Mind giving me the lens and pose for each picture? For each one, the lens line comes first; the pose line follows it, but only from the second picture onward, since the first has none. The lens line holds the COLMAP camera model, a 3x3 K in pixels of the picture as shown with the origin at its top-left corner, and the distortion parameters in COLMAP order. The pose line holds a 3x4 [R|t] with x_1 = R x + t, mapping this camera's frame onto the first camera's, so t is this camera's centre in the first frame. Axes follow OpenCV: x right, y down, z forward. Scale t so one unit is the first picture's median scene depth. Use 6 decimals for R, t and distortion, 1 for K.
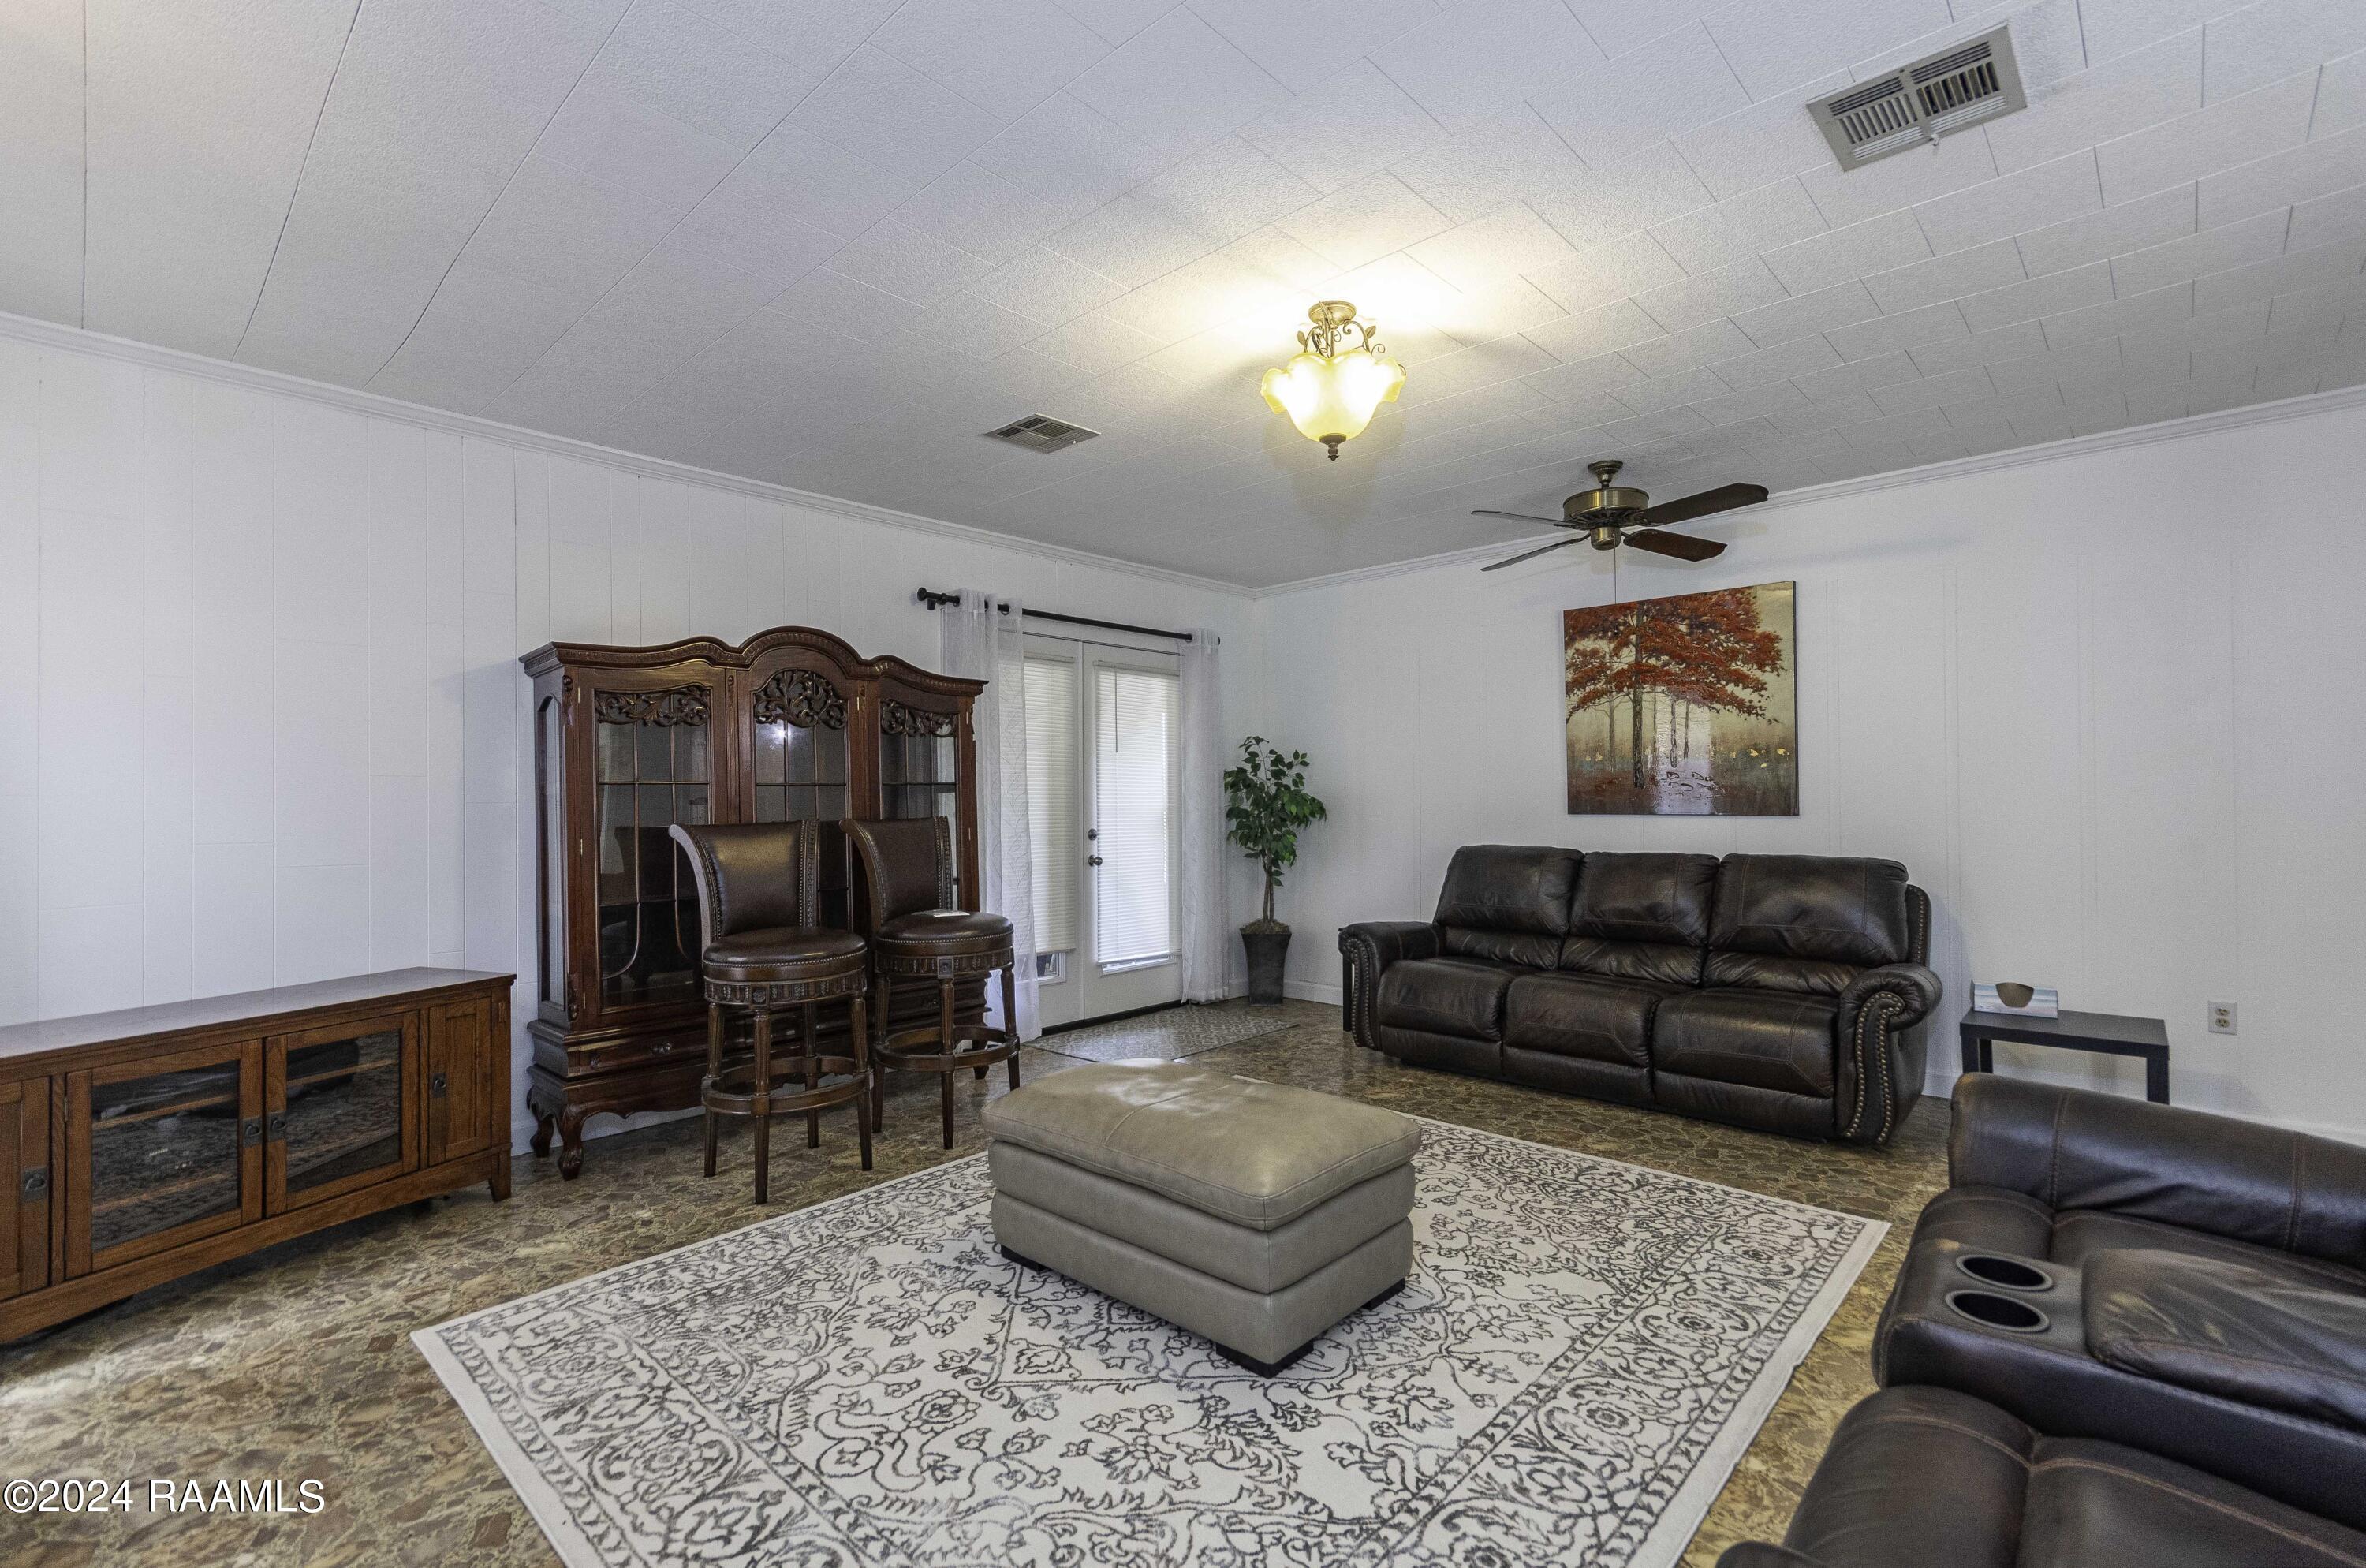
lens RADIAL K [[1054.8, 0, 1191.5], [0, 1054.8, 792.6], [0, 0, 1]] dist [0.014767, 0.000151]
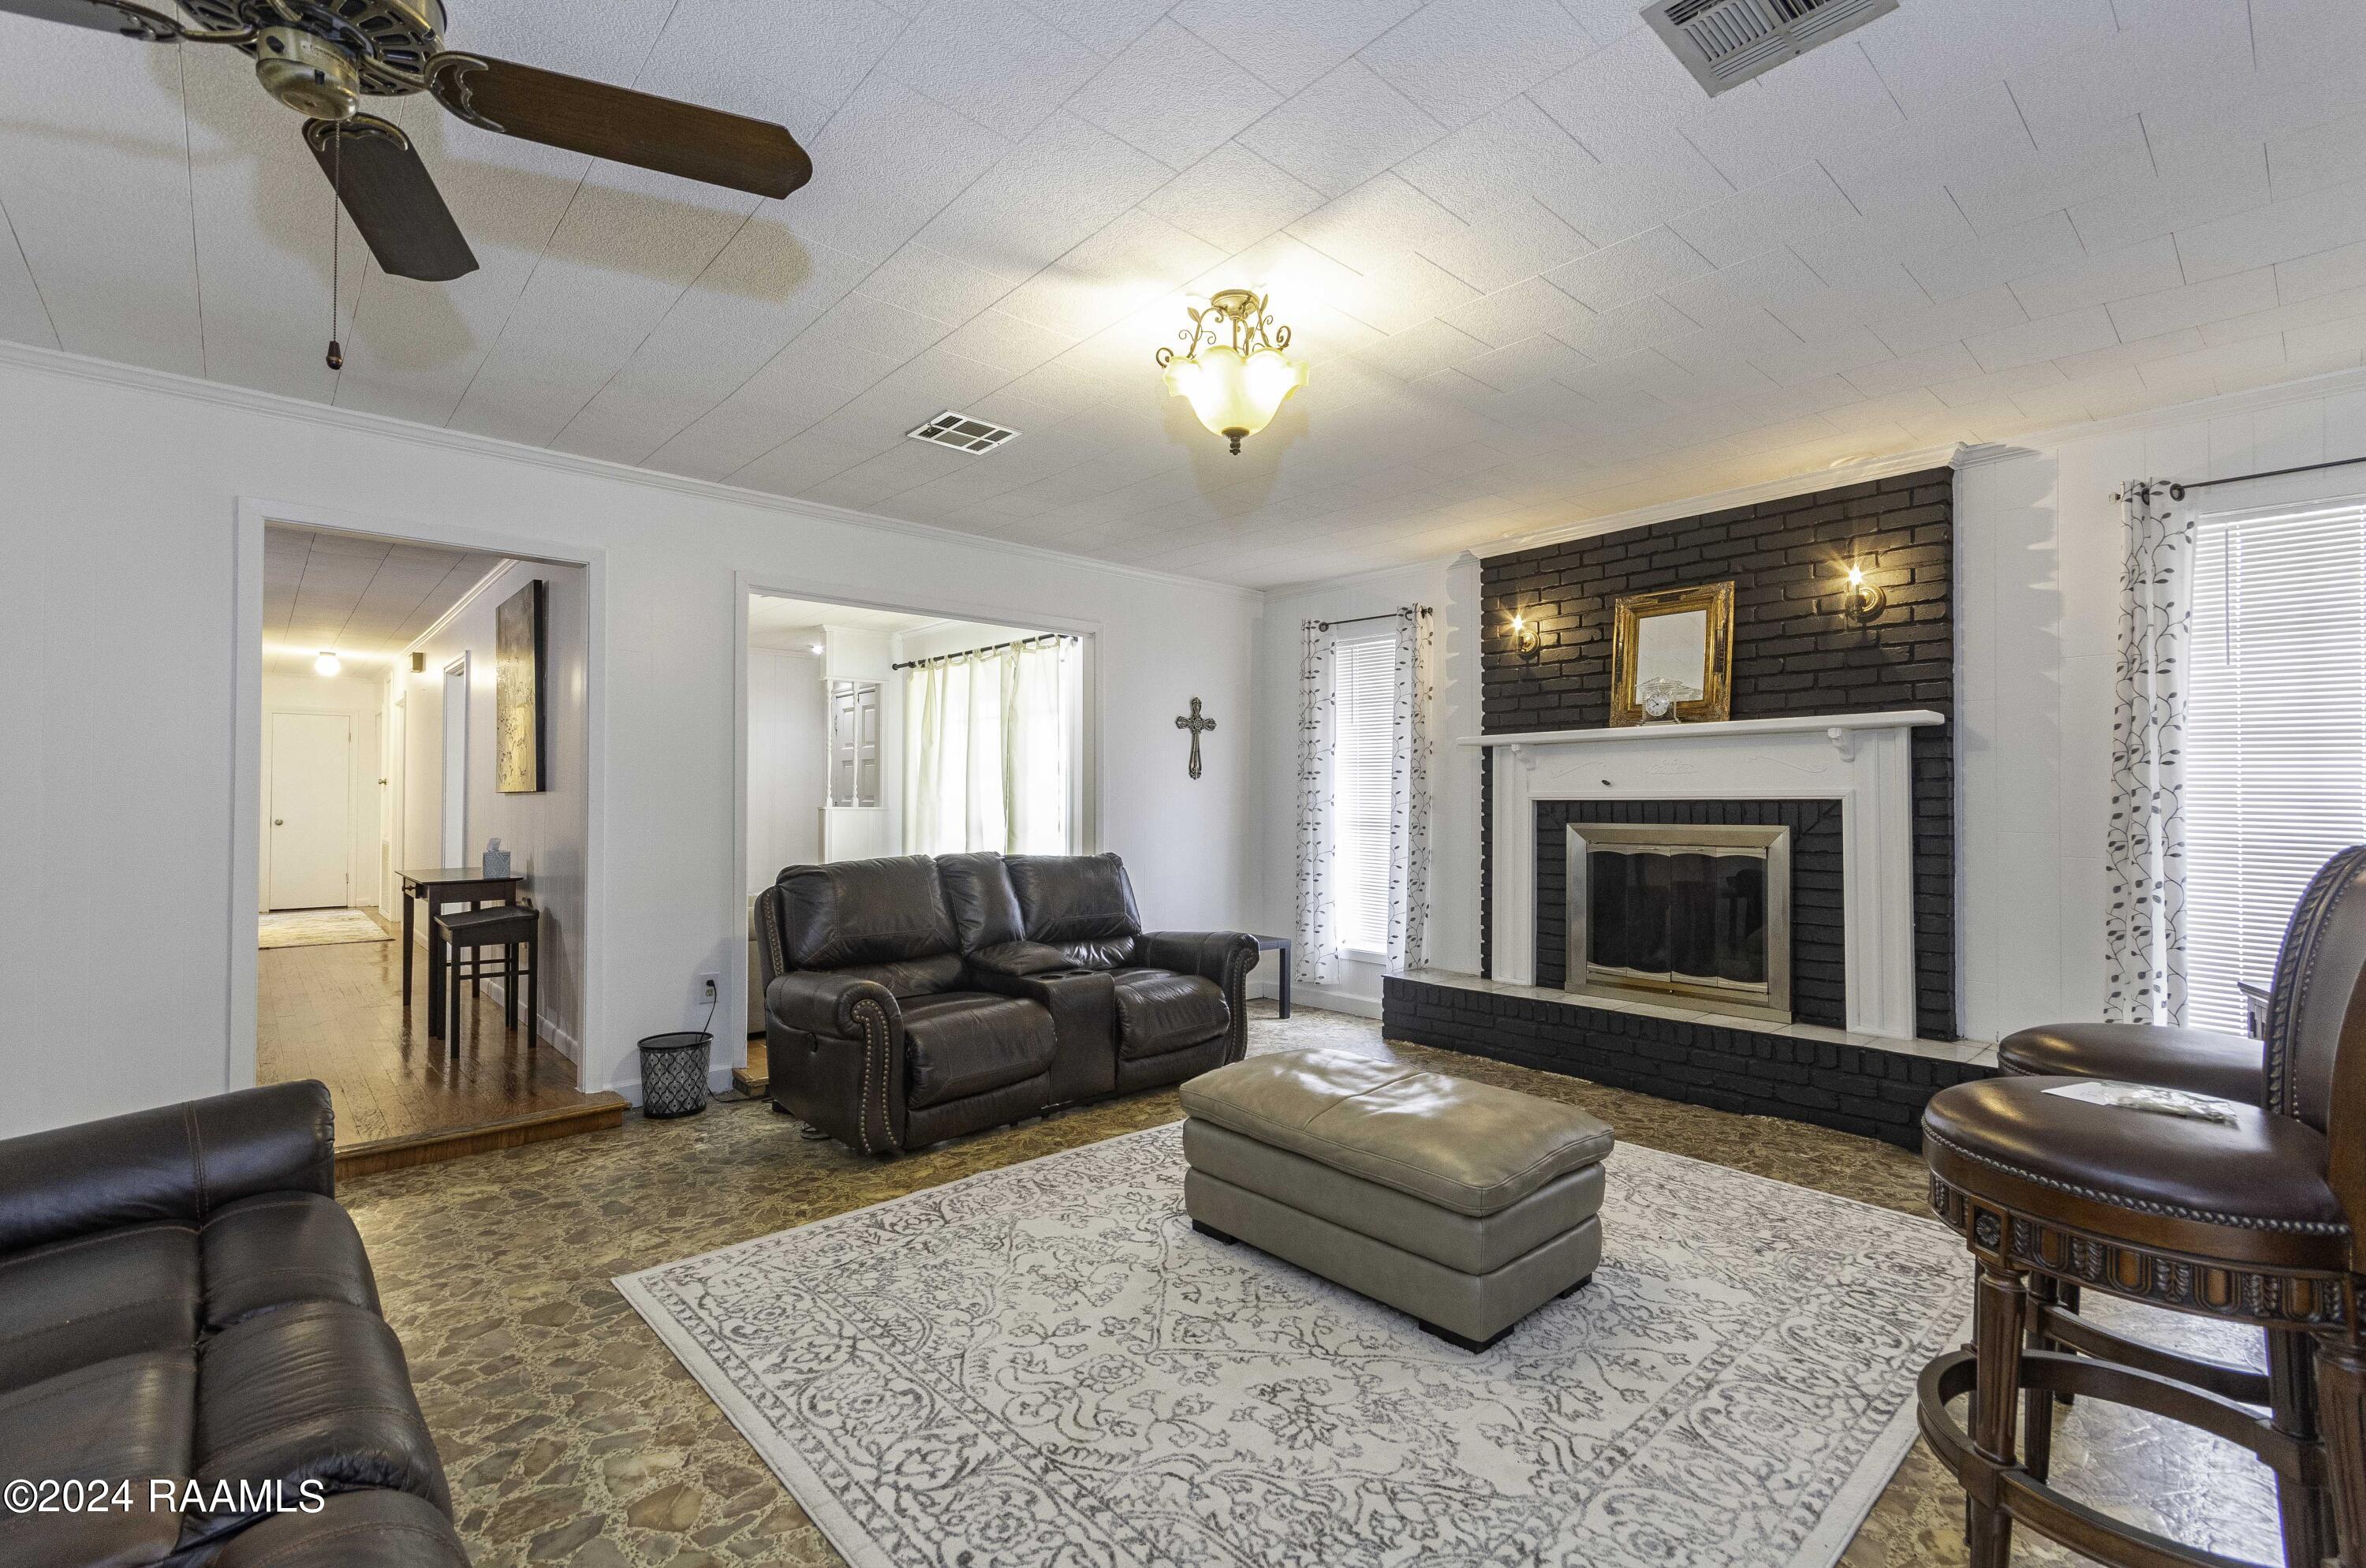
lens RADIAL K [[1033.8, 0, 1163.9], [0, 1033.8, 786.2], [0, 0, 1]] dist [0.002082, -0.000274]
pose [[-0.994561, 0.008982, 0.103770, 0.087497], [0.006839, 0.999756, -0.020982, 0.009785], [-0.103933, -0.020159, -0.994380, 1.645329]]
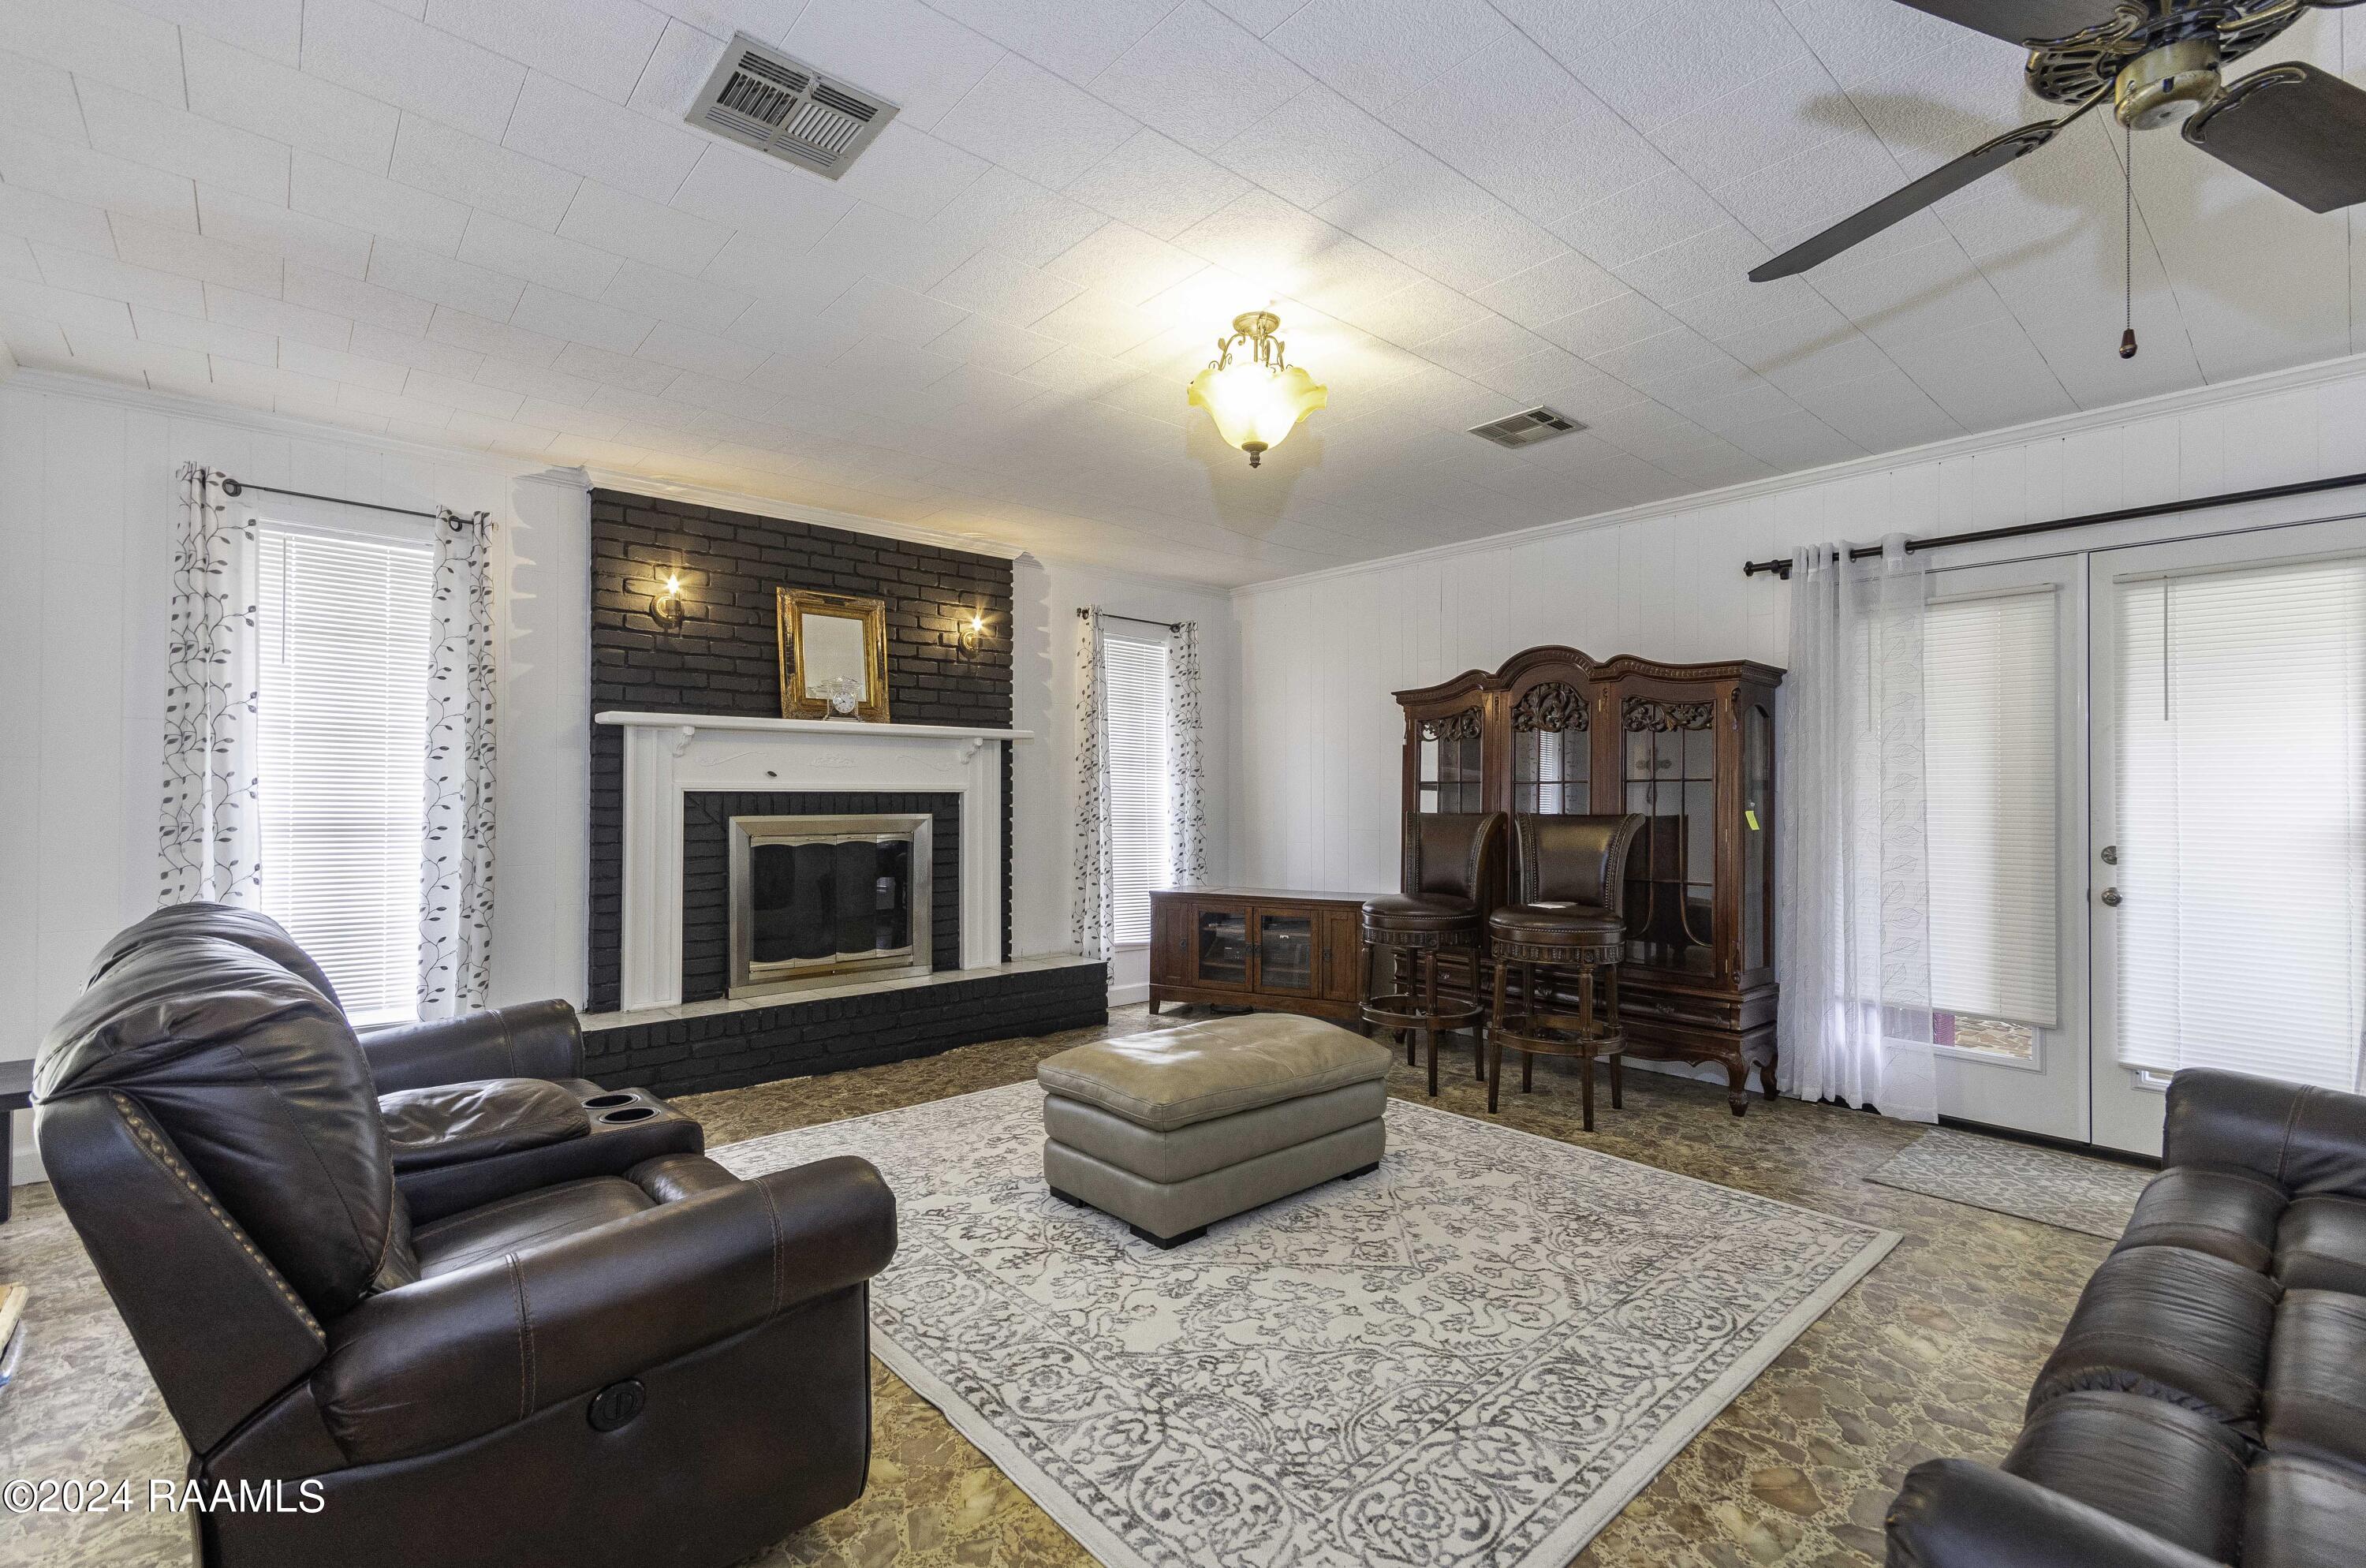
lens RADIAL K [[1061.7, 0, 1203.5], [0, 1061.7, 787.0], [0, 0, 1]] dist [0.003953, 0.000618]
pose [[-0.093262, 0.001148, -0.995641, 0.986945], [0.001150, 0.999999, 0.001045, -0.003744], [0.995641, -0.001048, -0.093263, 0.882639]]
